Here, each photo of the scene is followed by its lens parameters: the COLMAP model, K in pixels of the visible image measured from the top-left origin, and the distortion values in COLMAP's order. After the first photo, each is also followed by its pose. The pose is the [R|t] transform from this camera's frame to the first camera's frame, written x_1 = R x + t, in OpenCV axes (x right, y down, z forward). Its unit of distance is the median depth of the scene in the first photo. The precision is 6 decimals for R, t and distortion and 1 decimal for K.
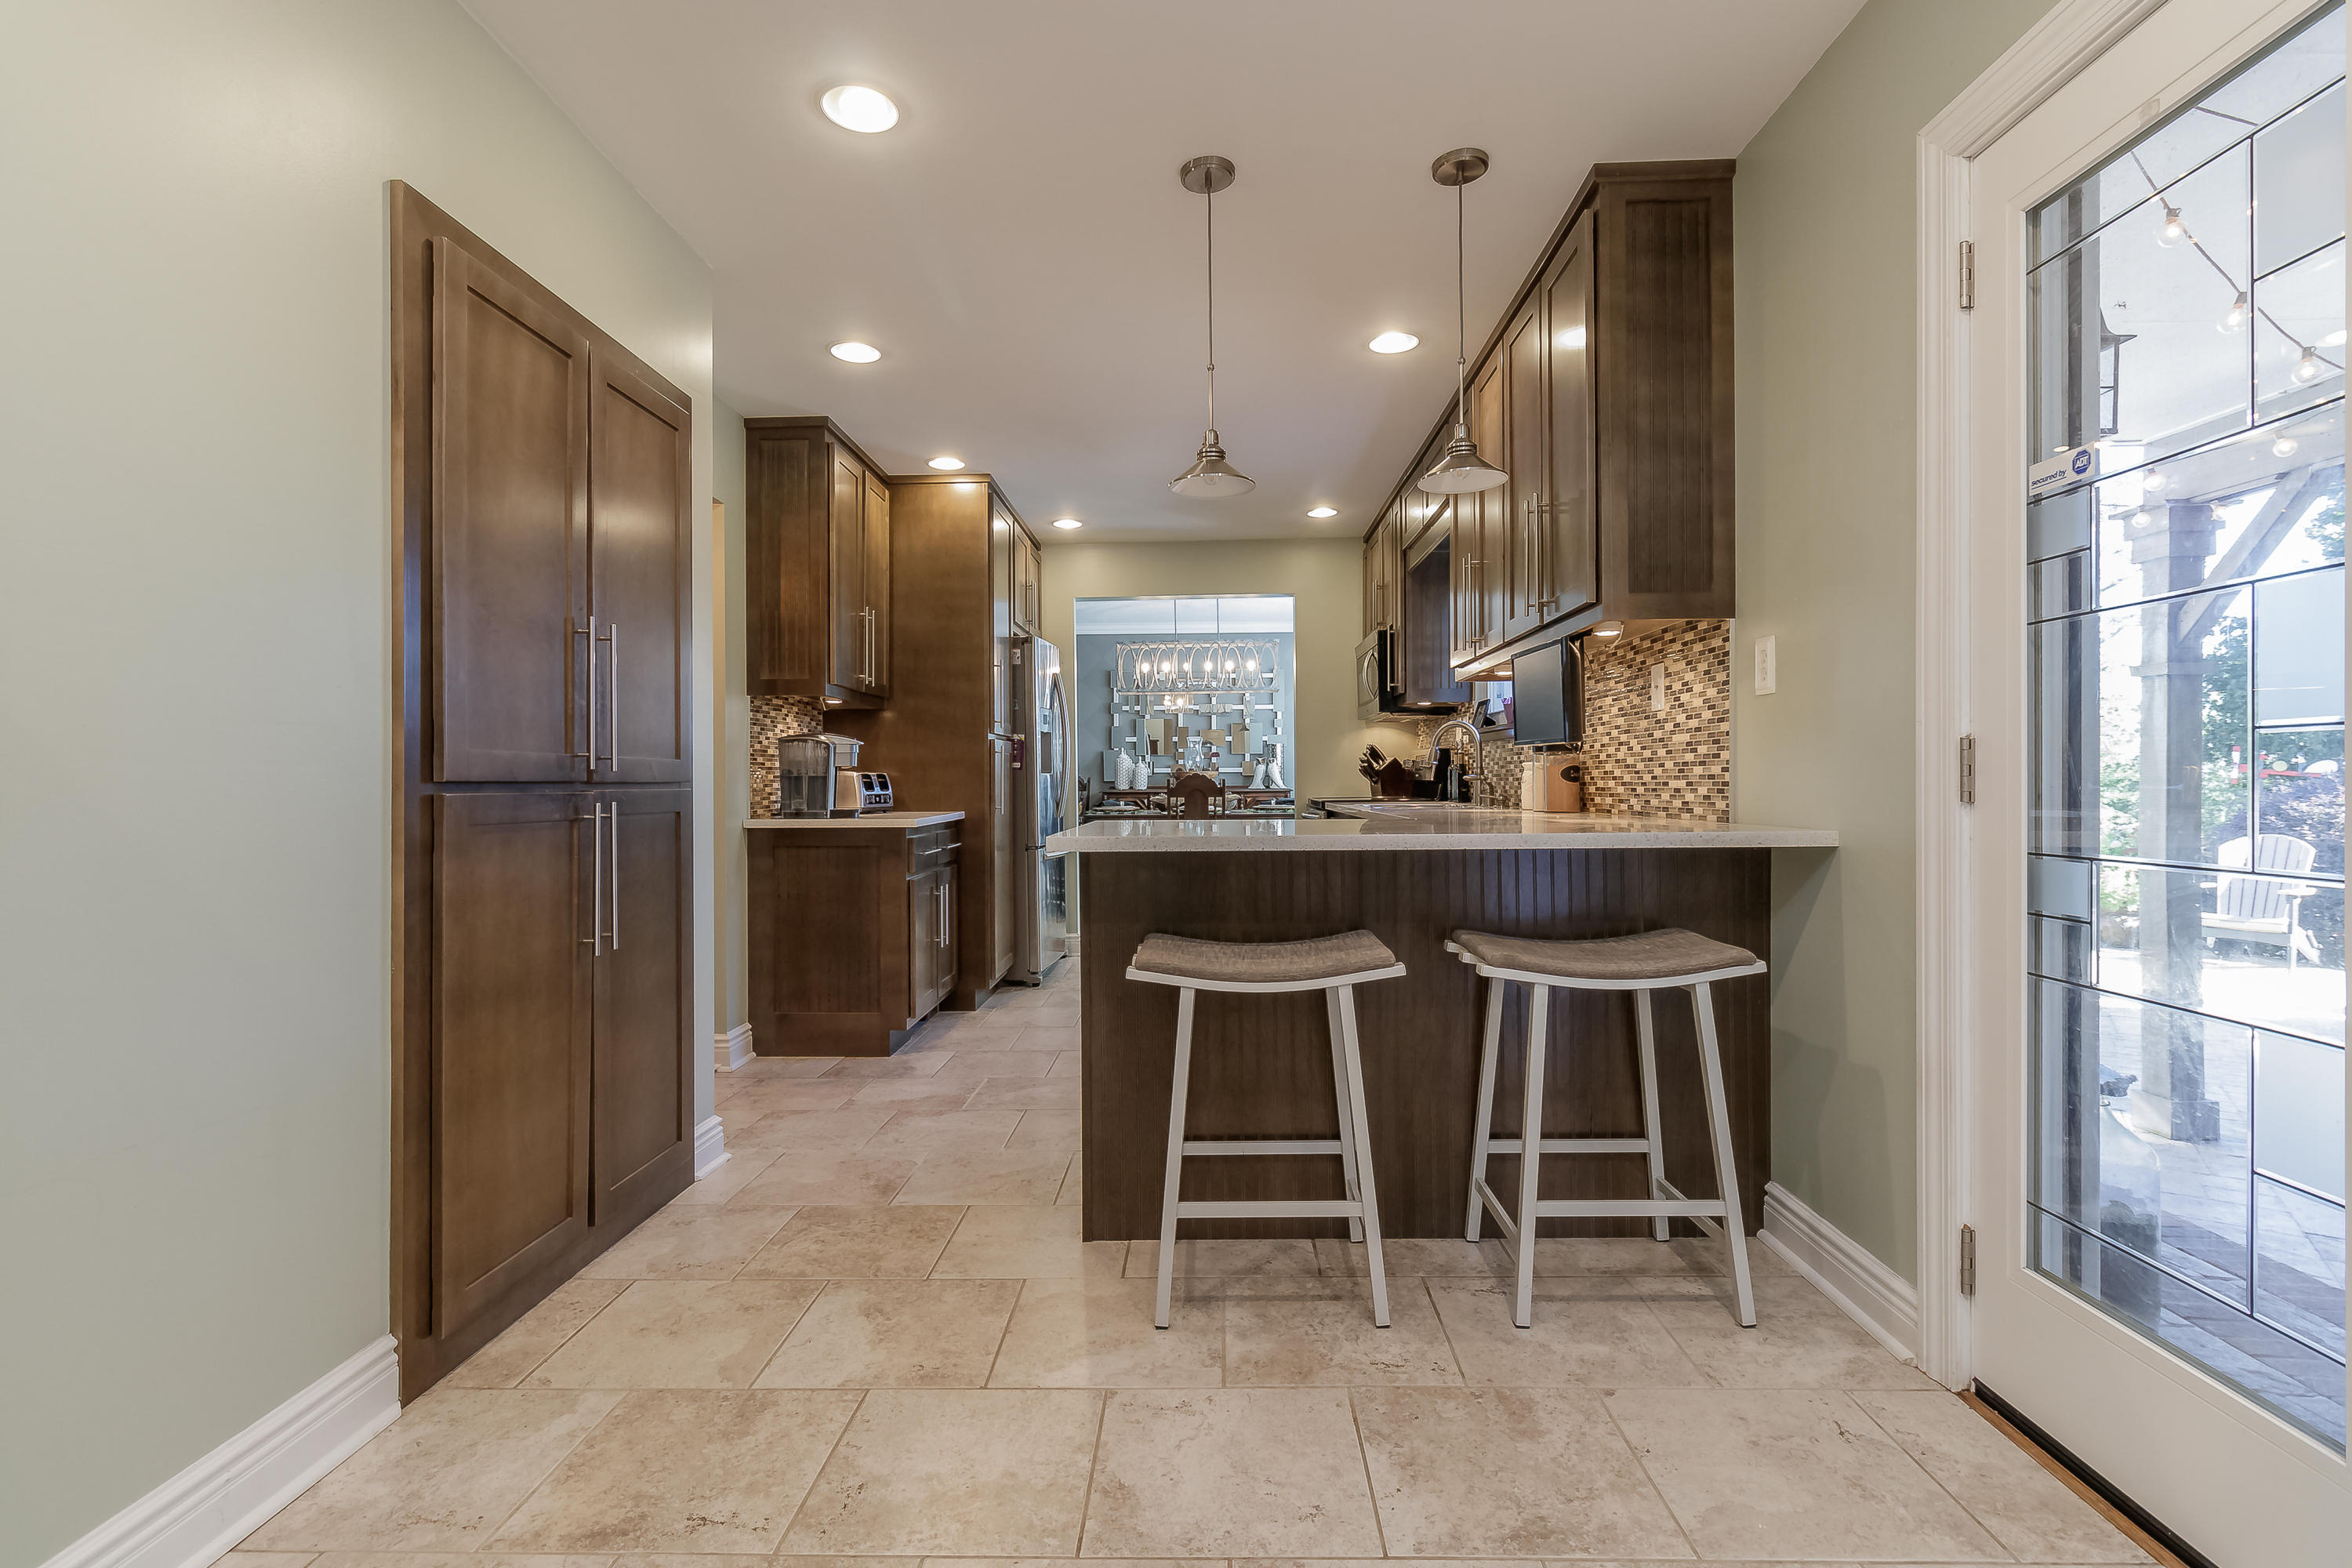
lens RADIAL K [[1098.7, 0, 1178.7], [0, 1098.7, 793.1], [0, 0, 1]] dist [0.000317, 0.000094]
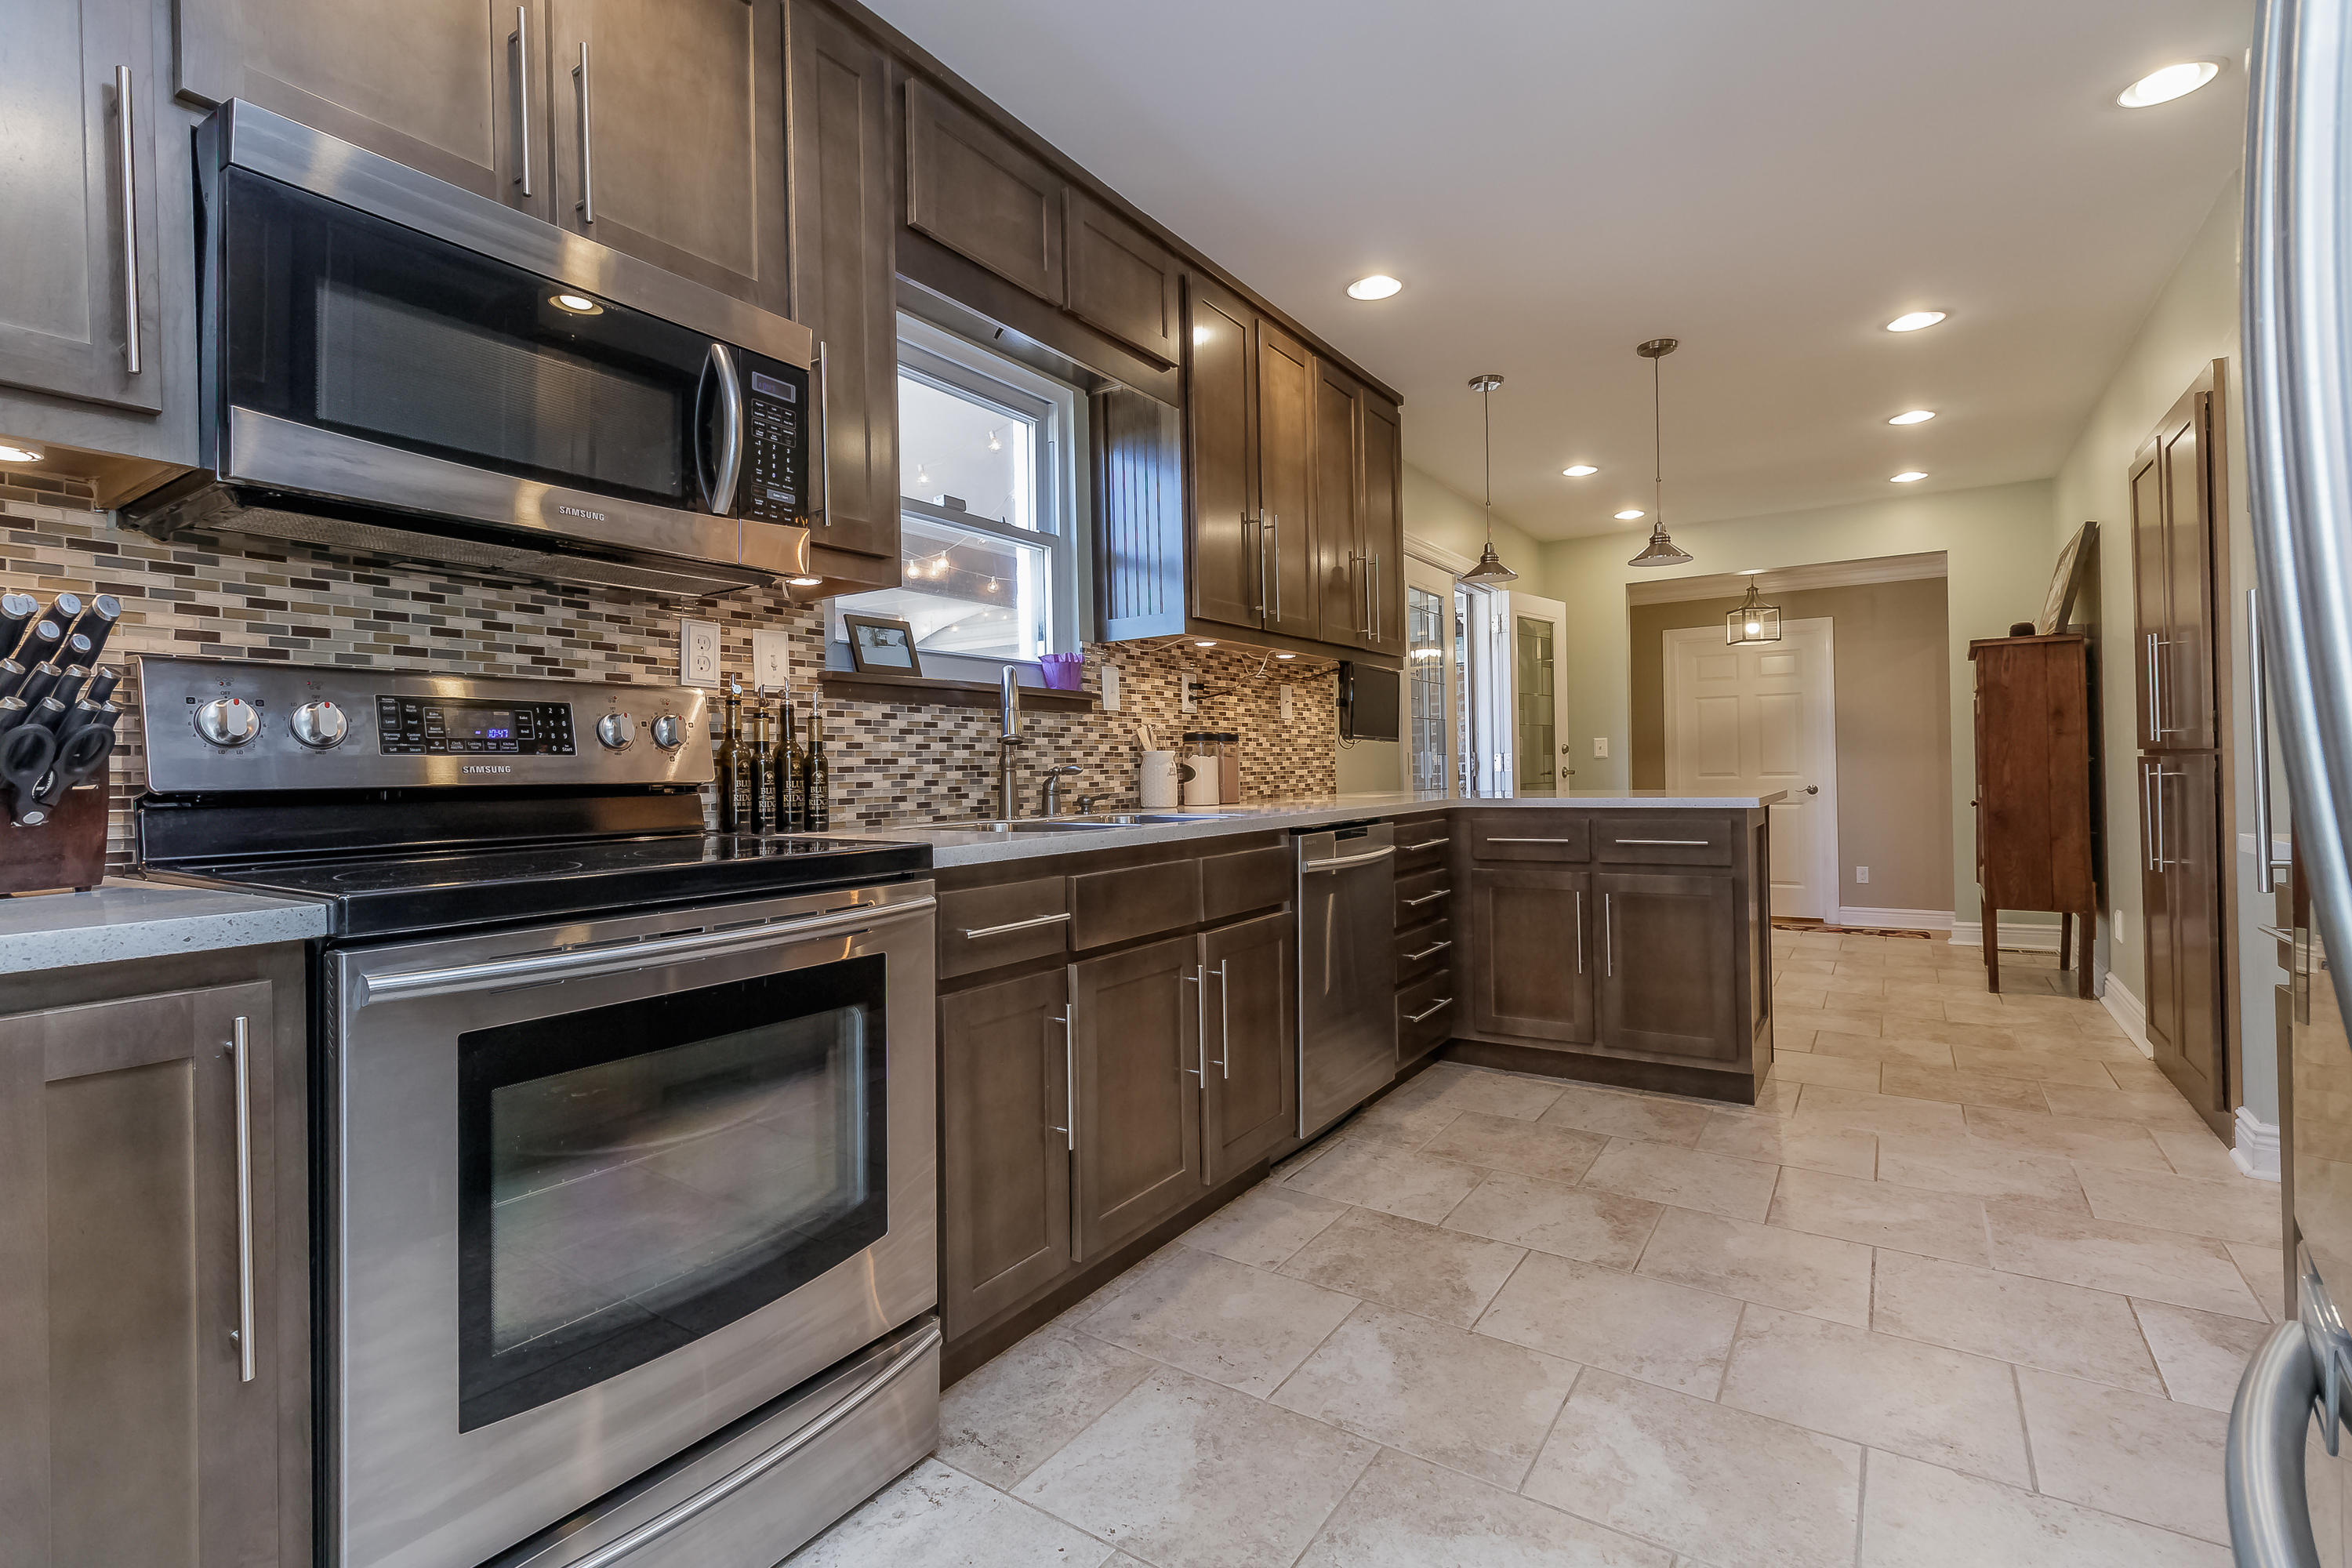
lens RADIAL K [[1125.4, 0, 1133.3], [0, 1125.4, 769.0], [0, 0, 1]] dist [-0.001769, 0.000533]
pose [[-0.844296, 0.022535, 0.535403, -0.146040], [0.029426, 0.999558, 0.004332, -0.023822], [-0.535068, 0.019412, -0.844586, 2.229742]]
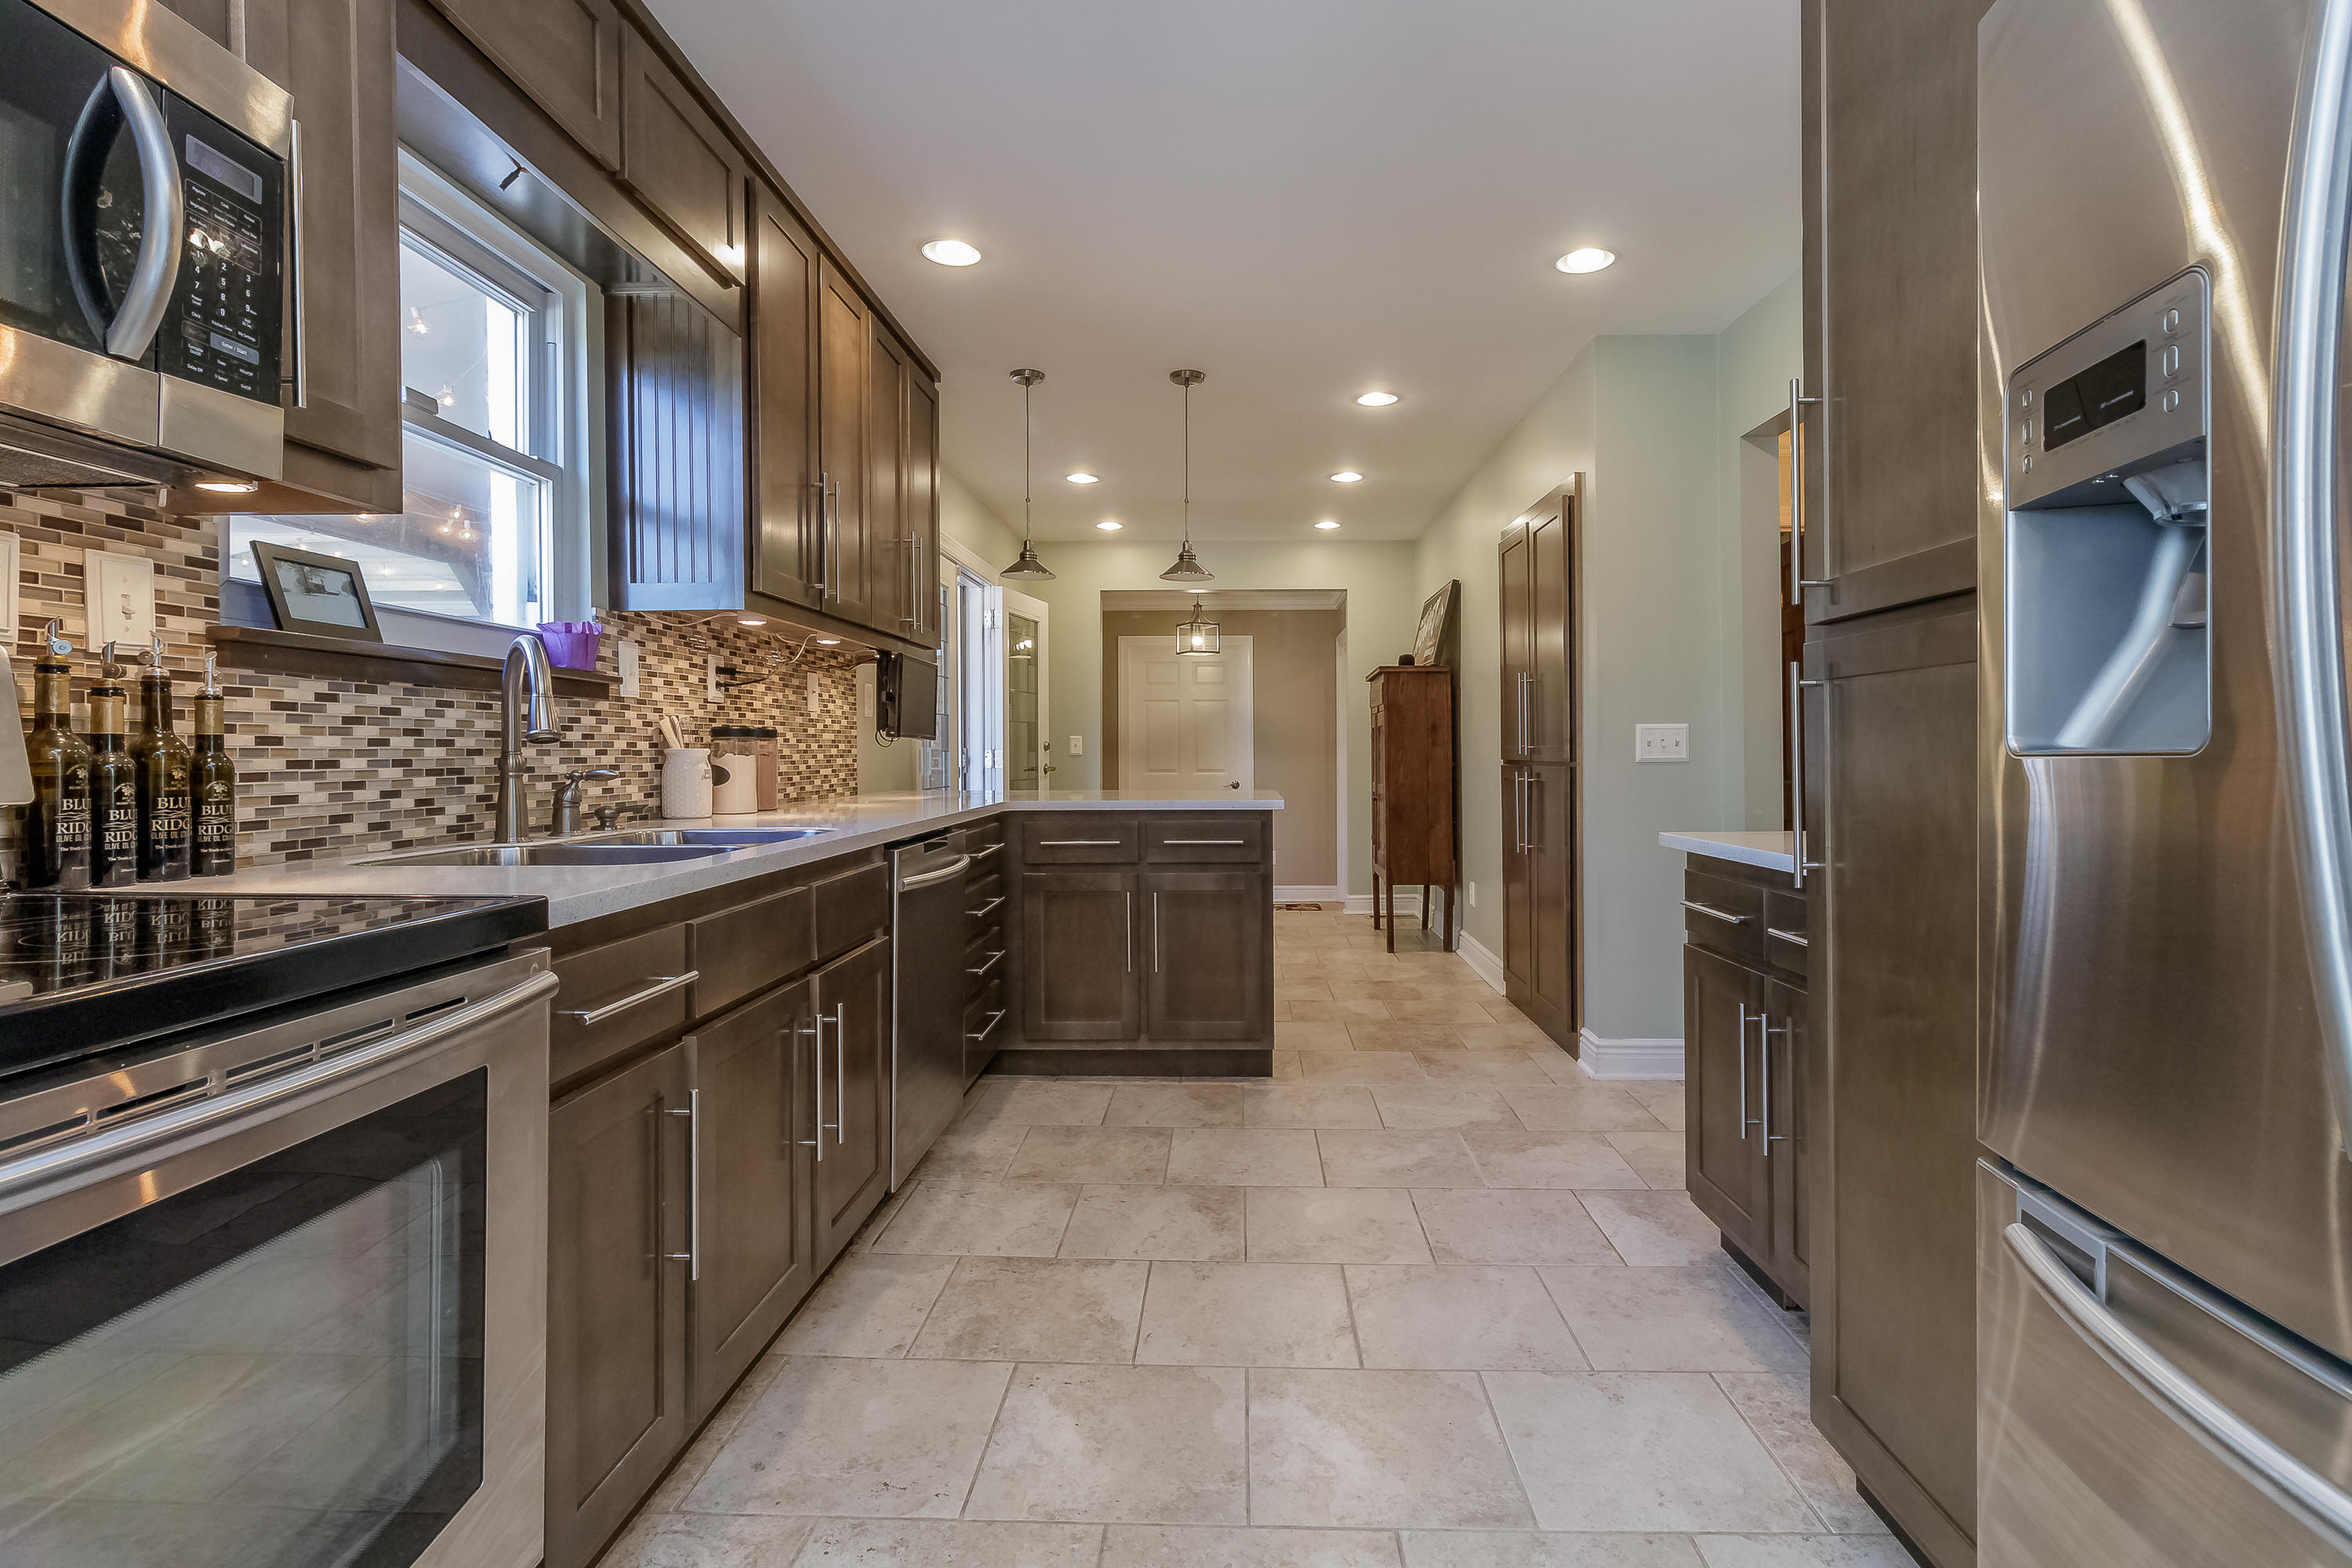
lens RADIAL K [[1141.4, 0, 1246.1], [0, 1141.4, 757.6], [0, 0, 1]] dist [0.002718, 0.001512]
pose [[-0.999186, 0.009077, -0.039301, 0.011578], [0.008449, 0.999835, 0.016109, -0.039612], [0.039441, 0.015764, -0.999098, 2.216080]]
